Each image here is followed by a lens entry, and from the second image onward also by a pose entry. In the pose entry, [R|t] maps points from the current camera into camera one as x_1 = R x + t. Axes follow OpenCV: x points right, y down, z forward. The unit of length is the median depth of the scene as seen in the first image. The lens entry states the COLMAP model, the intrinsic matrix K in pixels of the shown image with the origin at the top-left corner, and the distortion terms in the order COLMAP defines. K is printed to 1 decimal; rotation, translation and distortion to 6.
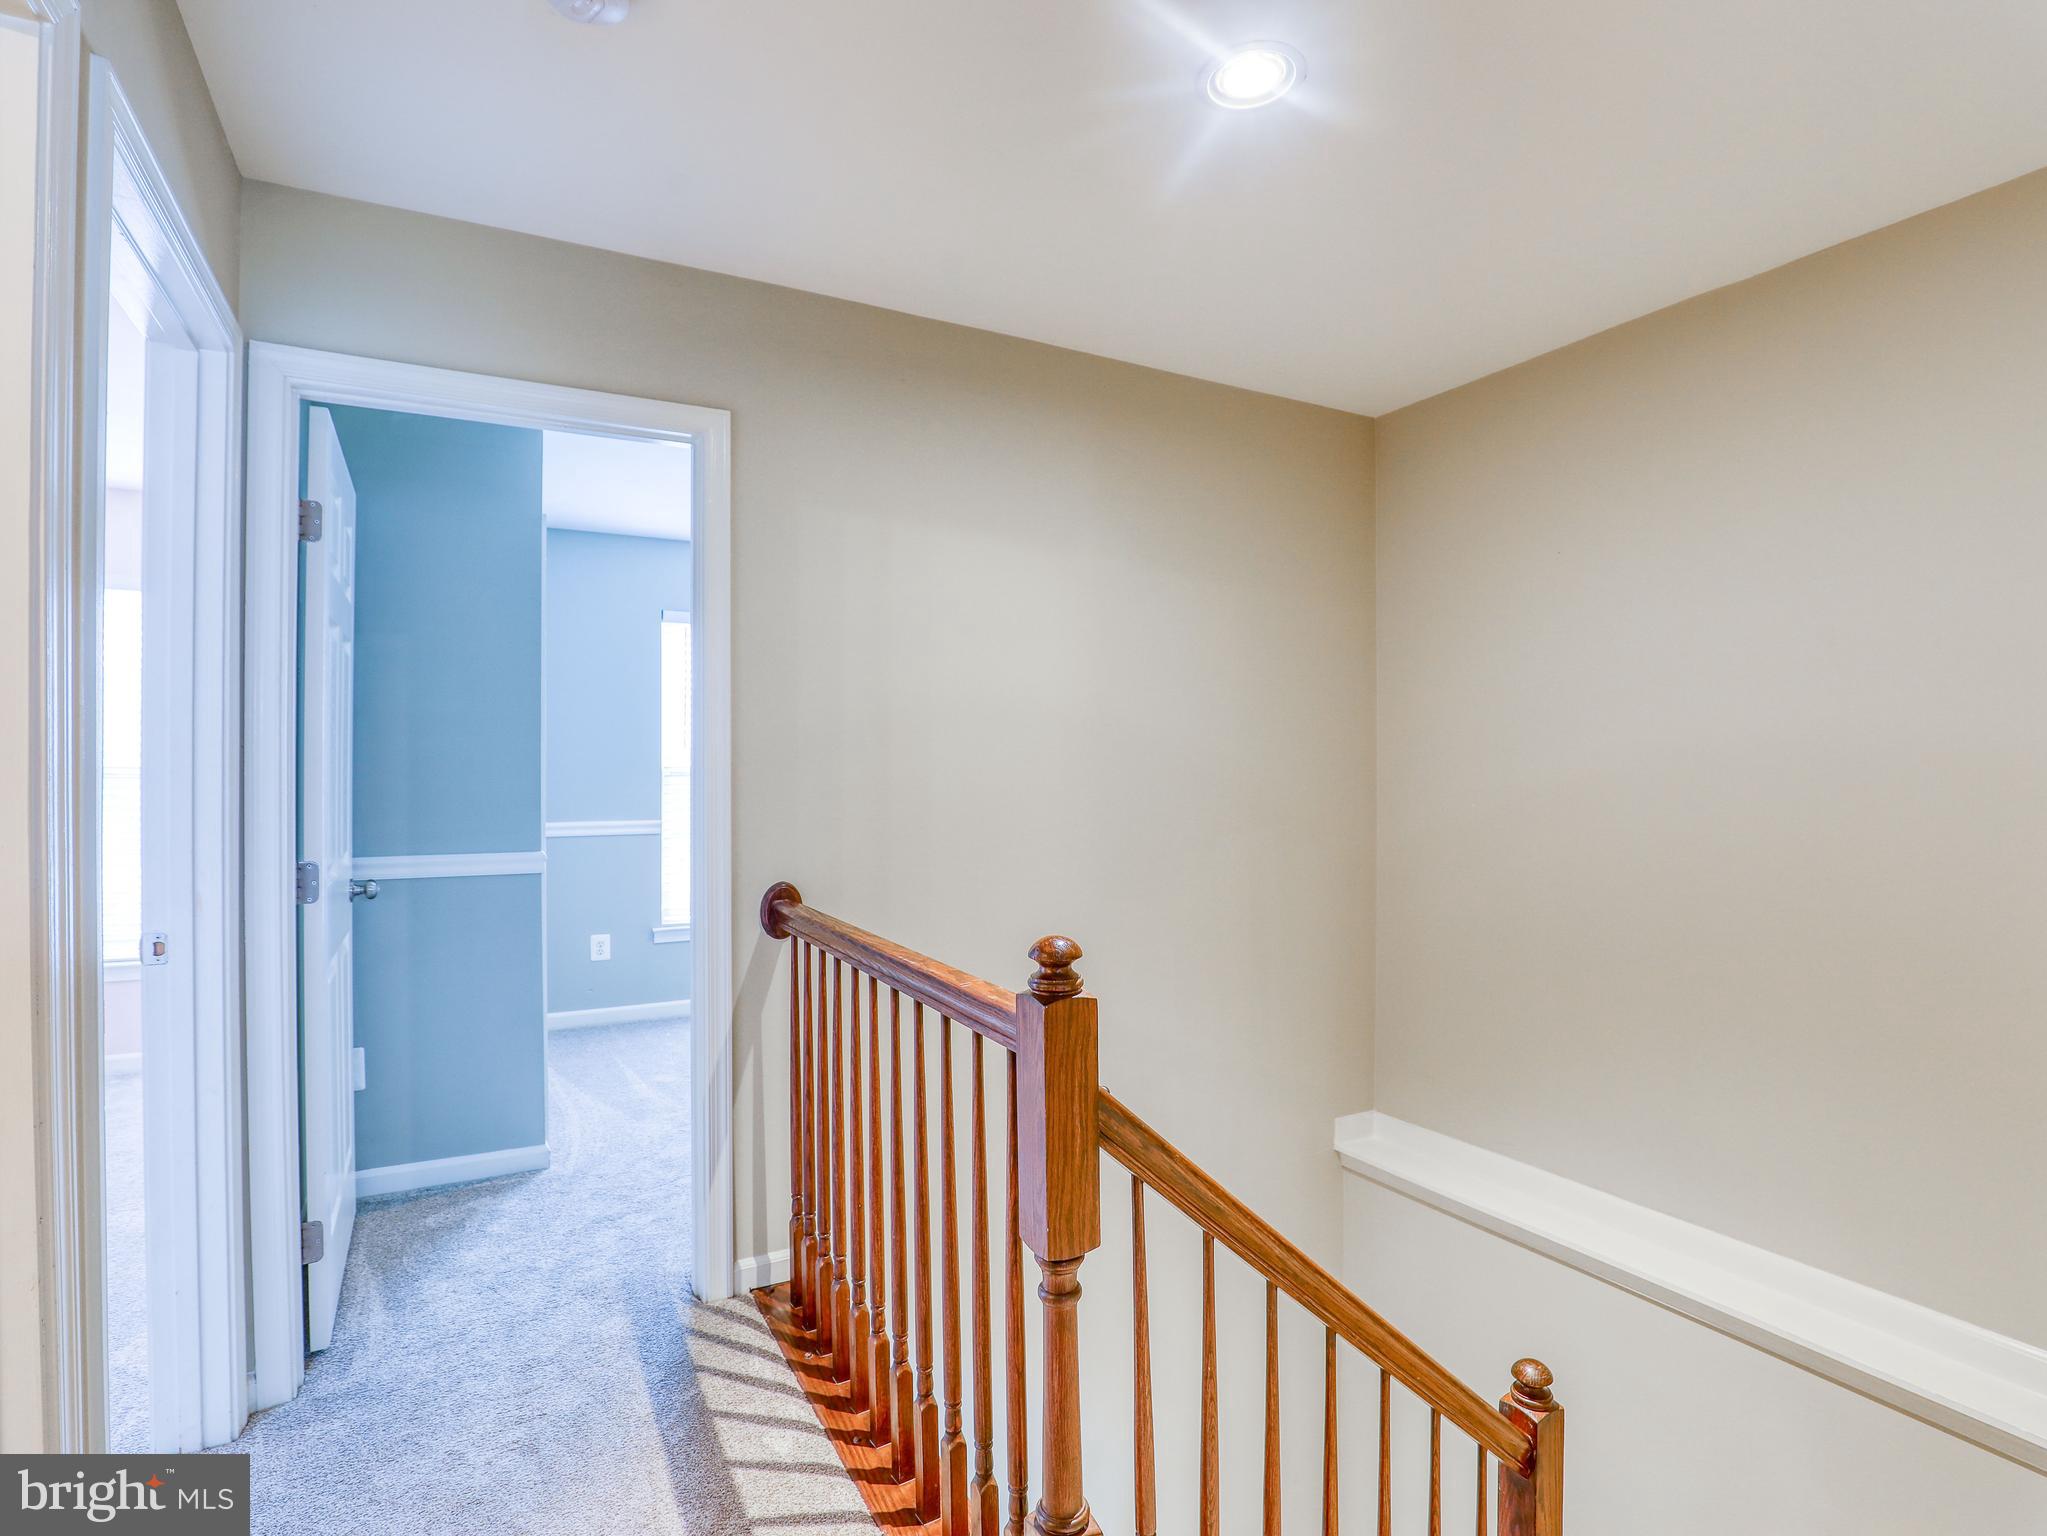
lens RADIAL K [[1077.8, 0, 1036.0], [0, 1077.8, 771.4], [0, 0, 1]] dist [-0.027306, 0.002146]
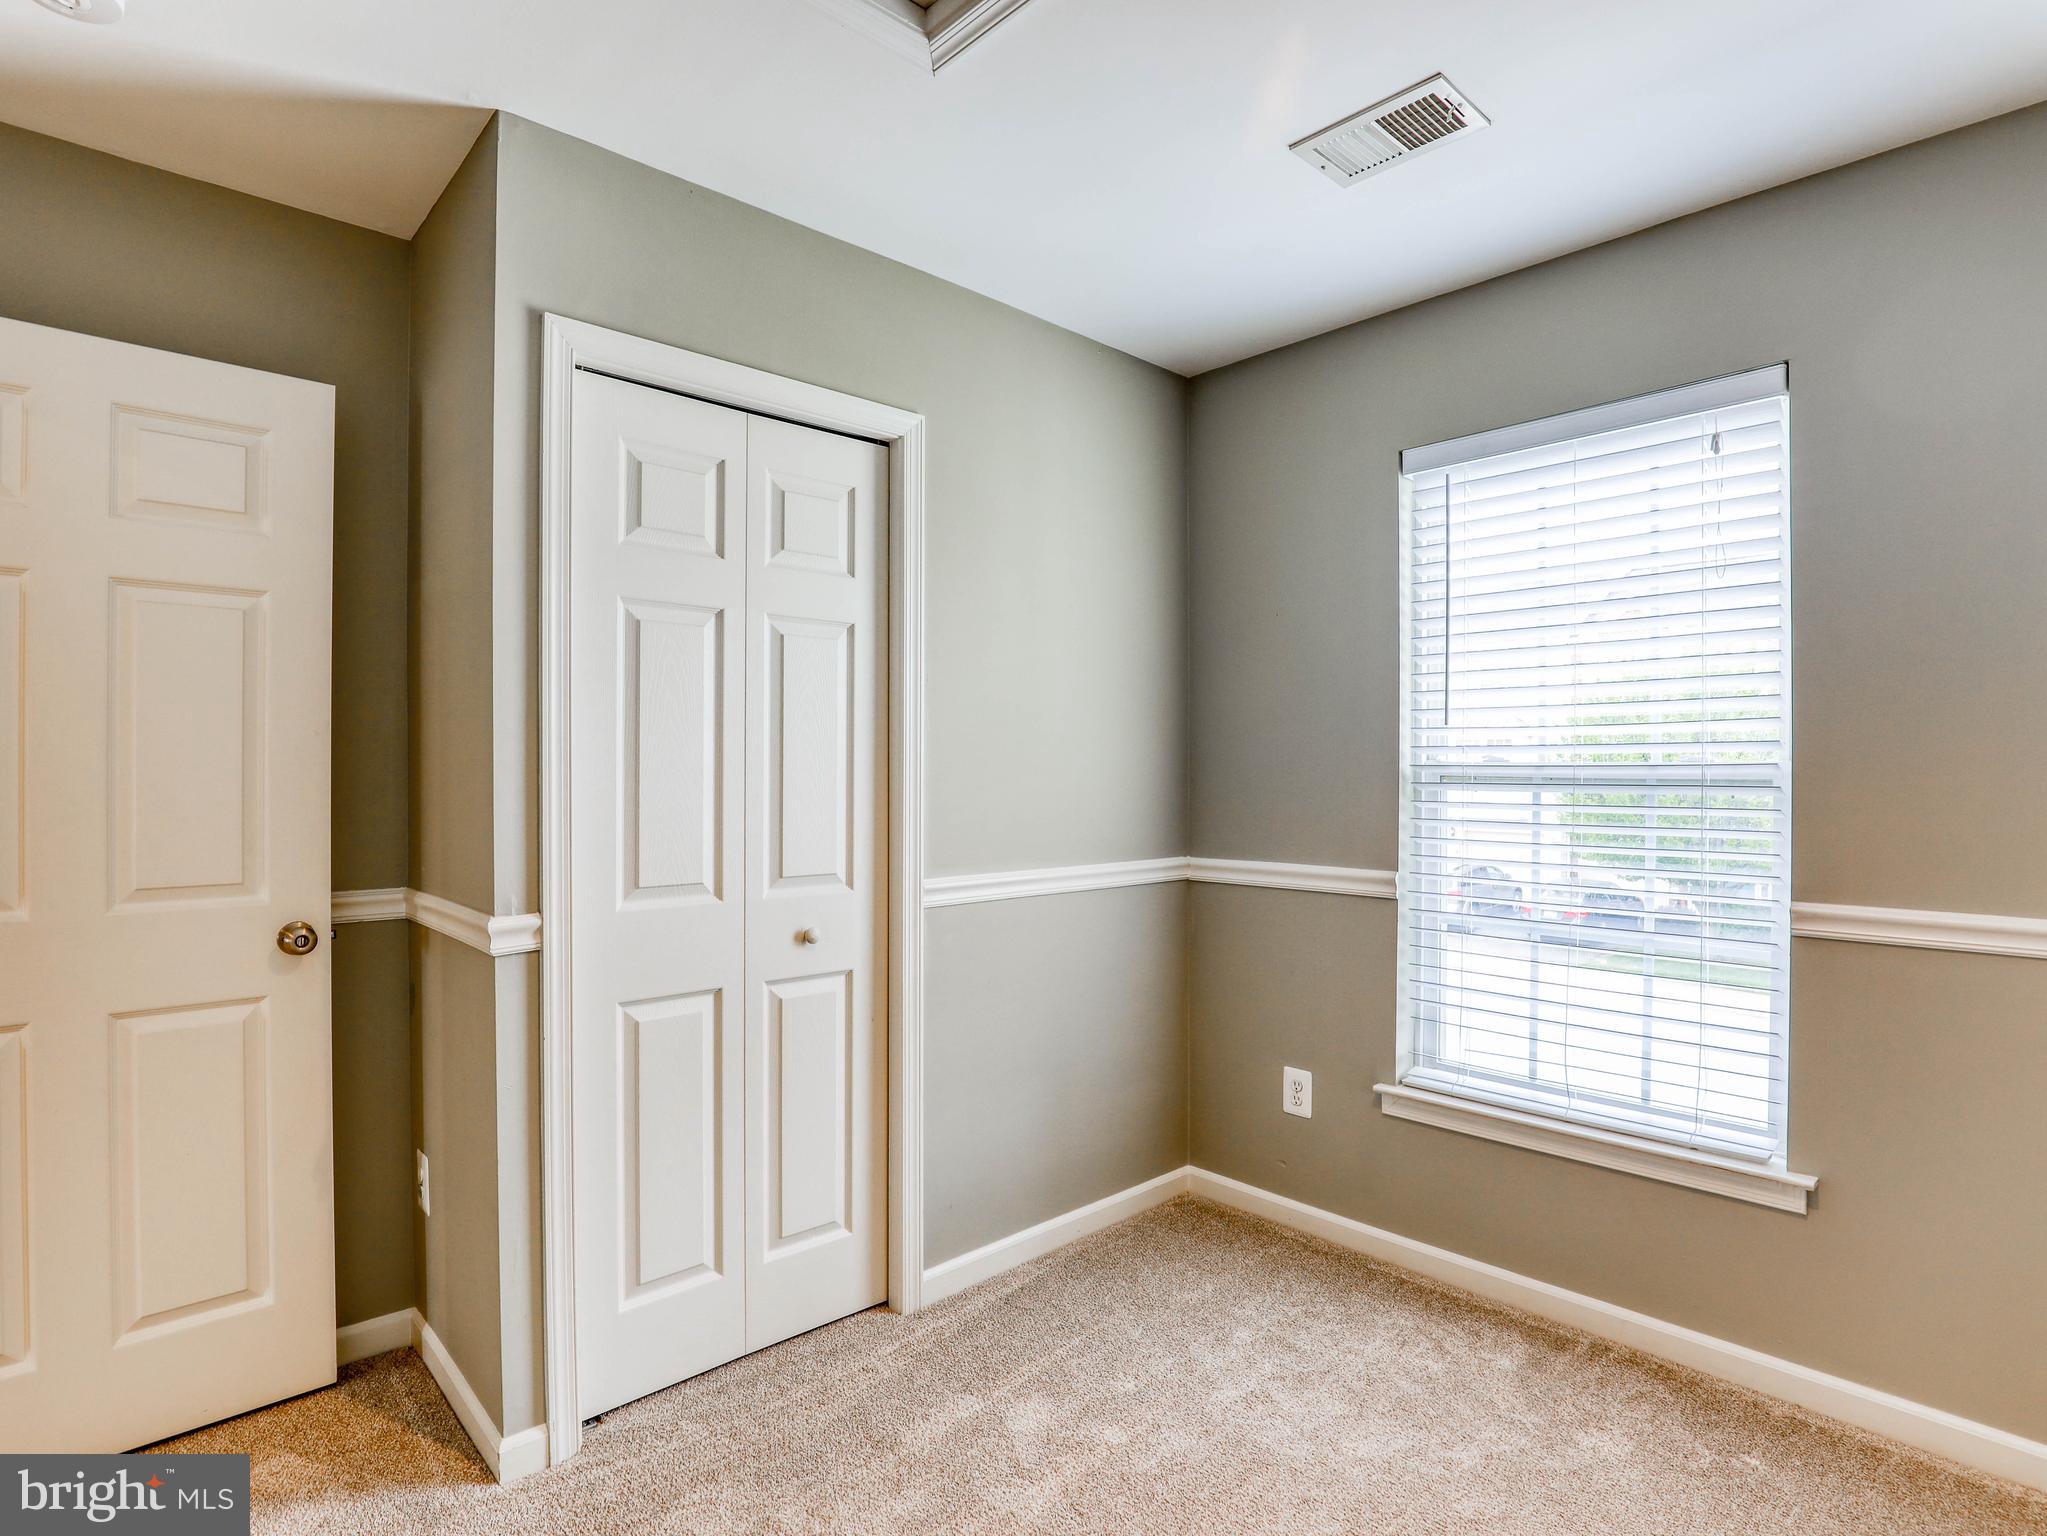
lens RADIAL K [[1077.8, 0, 1036.0], [0, 1077.8, 771.4], [0, 0, 1]] dist [-0.027306, 0.002146]
pose [[0.247320, 0.009456, -0.968888, 0.095780], [-0.006710, 0.999945, 0.008046, -0.004841], [0.968911, 0.004512, 0.247369, 0.733208]]
